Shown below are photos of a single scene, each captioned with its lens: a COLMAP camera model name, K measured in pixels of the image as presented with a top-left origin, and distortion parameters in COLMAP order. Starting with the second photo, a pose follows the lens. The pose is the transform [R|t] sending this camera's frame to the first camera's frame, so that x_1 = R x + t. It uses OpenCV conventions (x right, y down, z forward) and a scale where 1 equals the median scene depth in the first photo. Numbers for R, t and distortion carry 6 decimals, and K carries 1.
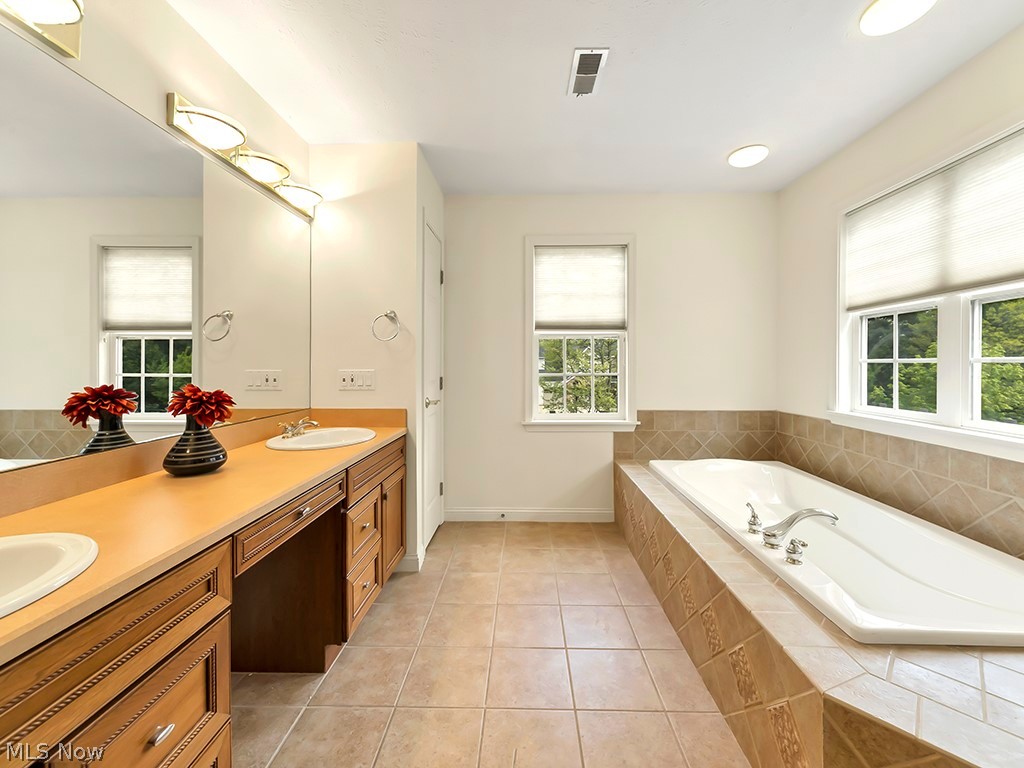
lens RADIAL K [[440.7, 0, 514.8], [0, 440.7, 366.0], [0, 0, 1]] dist [0.001119, -0.000204]
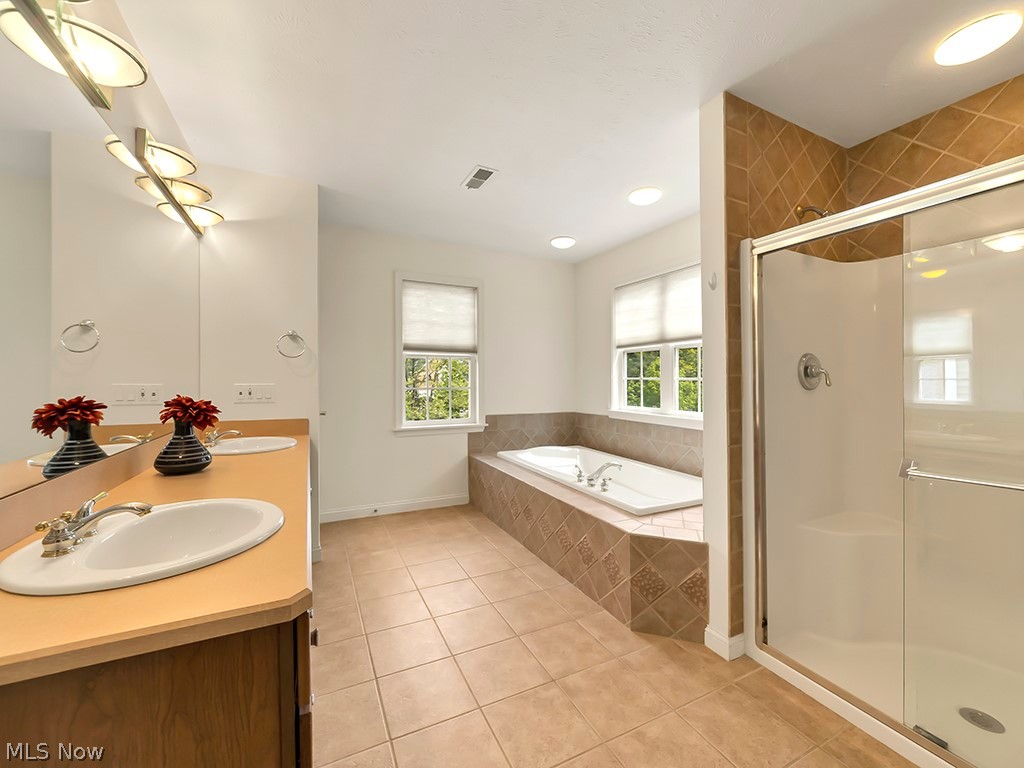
lens RADIAL K [[440.7, 0, 514.8], [0, 440.7, 366.0], [0, 0, 1]] dist [0.001119, -0.000204]
pose [[0.891171, 0.019815, 0.453236, -0.320221], [-0.003692, 0.999329, -0.036431, 0.002712], [-0.453653, 0.030793, 0.890646, -0.277929]]
